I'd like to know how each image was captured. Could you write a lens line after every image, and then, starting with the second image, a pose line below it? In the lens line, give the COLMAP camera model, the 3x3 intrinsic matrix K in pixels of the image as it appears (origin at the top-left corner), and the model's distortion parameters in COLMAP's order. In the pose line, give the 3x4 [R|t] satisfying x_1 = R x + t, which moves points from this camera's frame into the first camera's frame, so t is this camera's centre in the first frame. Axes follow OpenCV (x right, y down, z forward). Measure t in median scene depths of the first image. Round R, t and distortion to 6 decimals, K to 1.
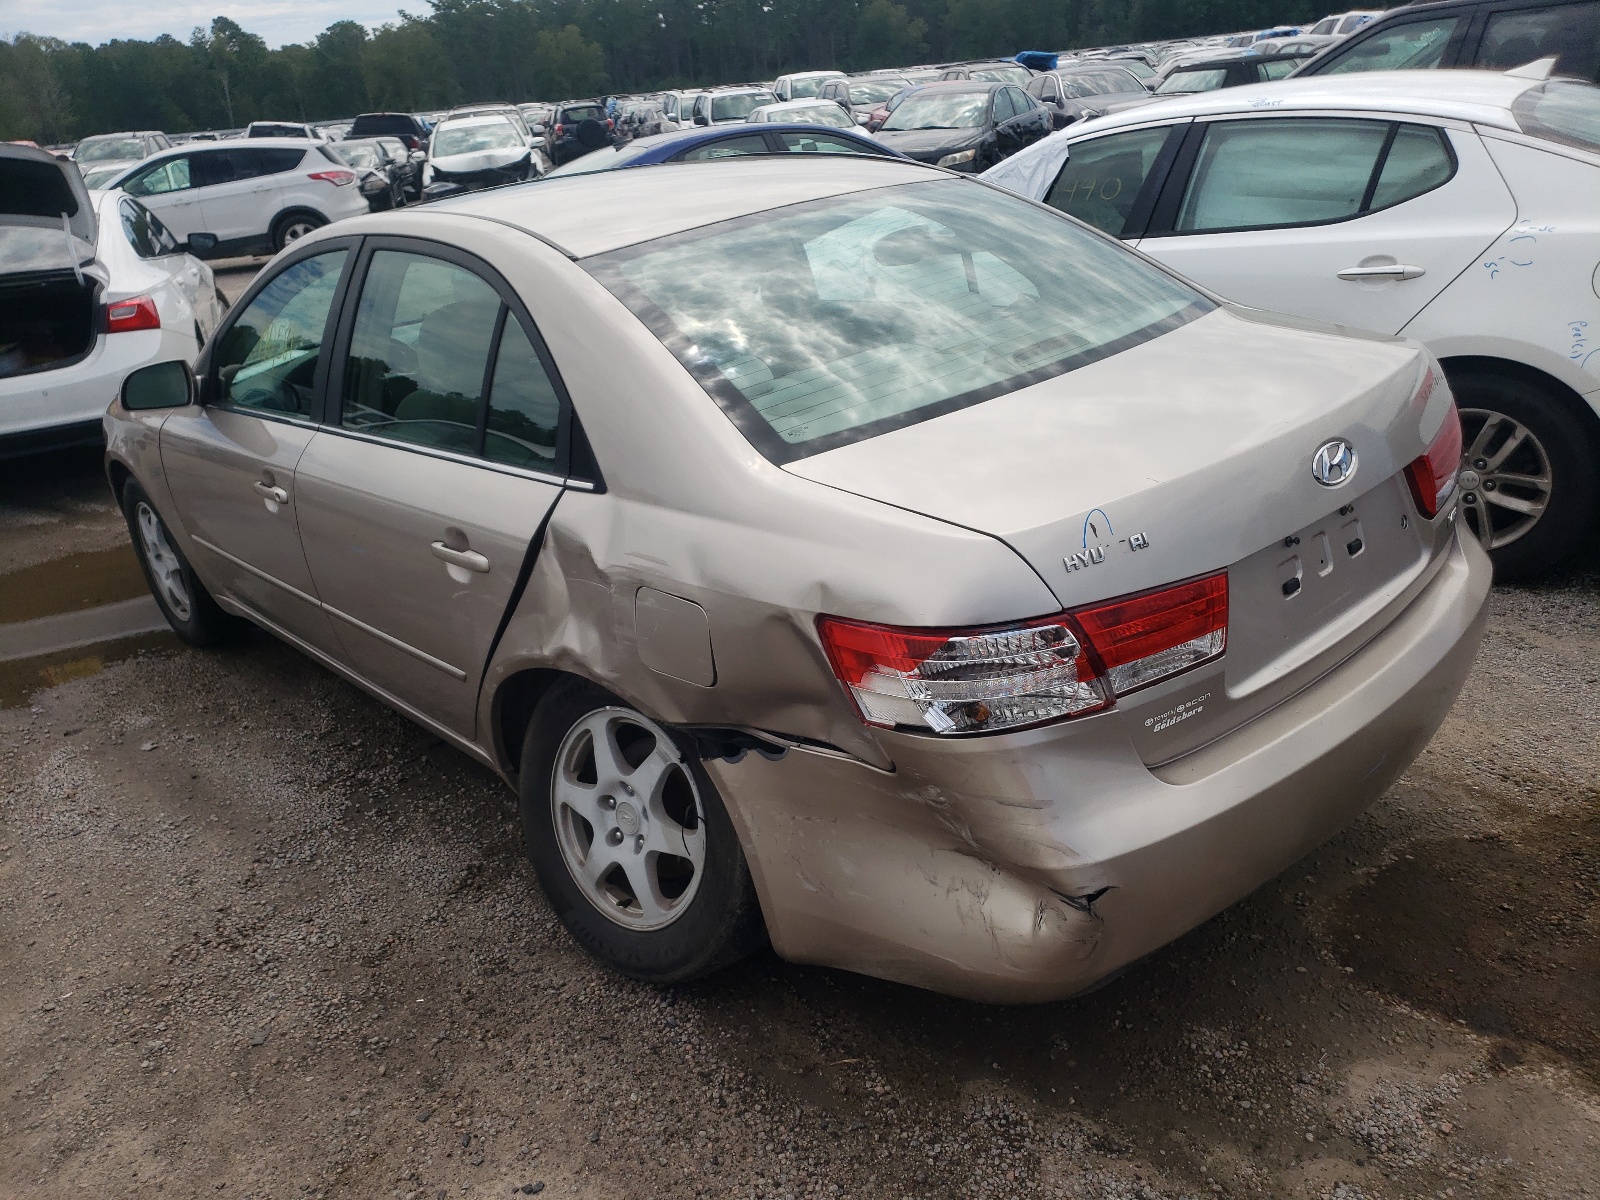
lens RADIAL K [[1173.3, 0, 800.0], [0, 1173.3, 600.0], [0, 0, 1]] dist [0.078061, -0.191149]
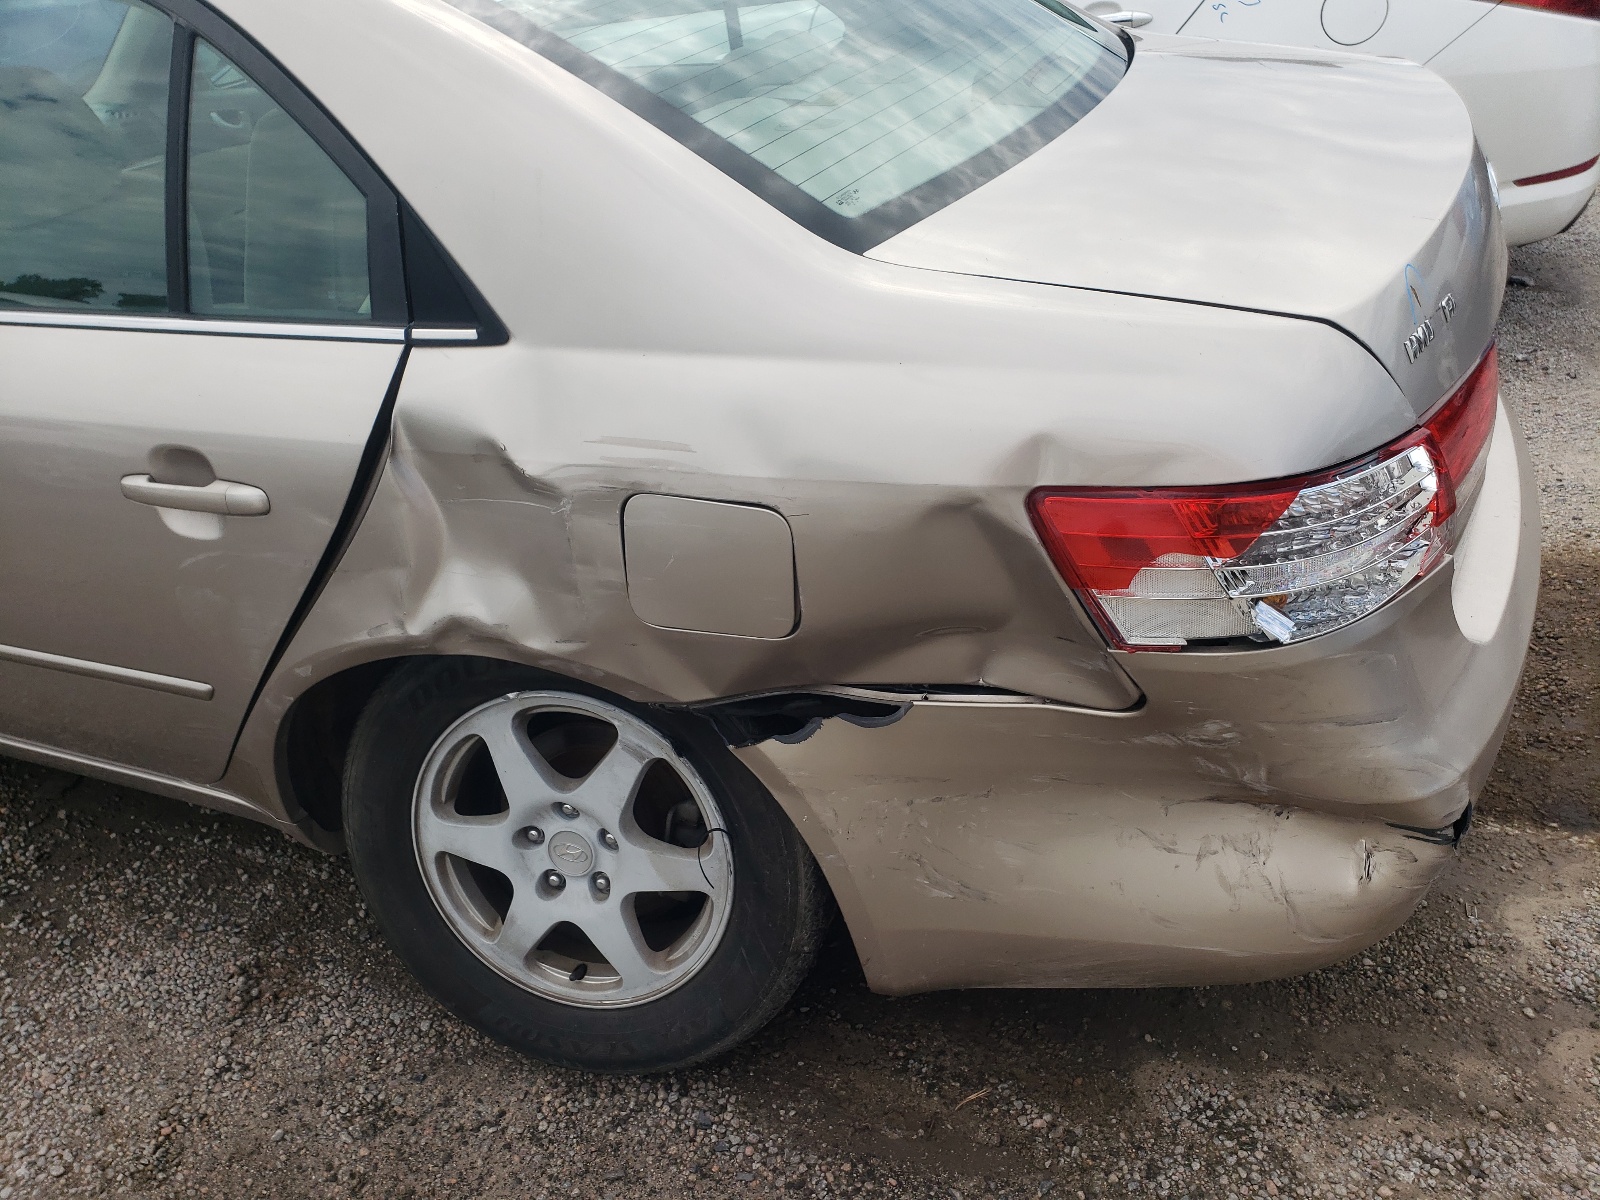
lens RADIAL K [[1240.1, 0, 800.0], [0, 1240.1, 600.0], [0, 0, 1]] dist [0.001190, 0.010102]
pose [[0.914687, -0.195816, 0.353558, -0.261563], [0.149901, 0.976765, 0.153168, -0.037832], [-0.375336, -0.087102, 0.922787, 0.360295]]
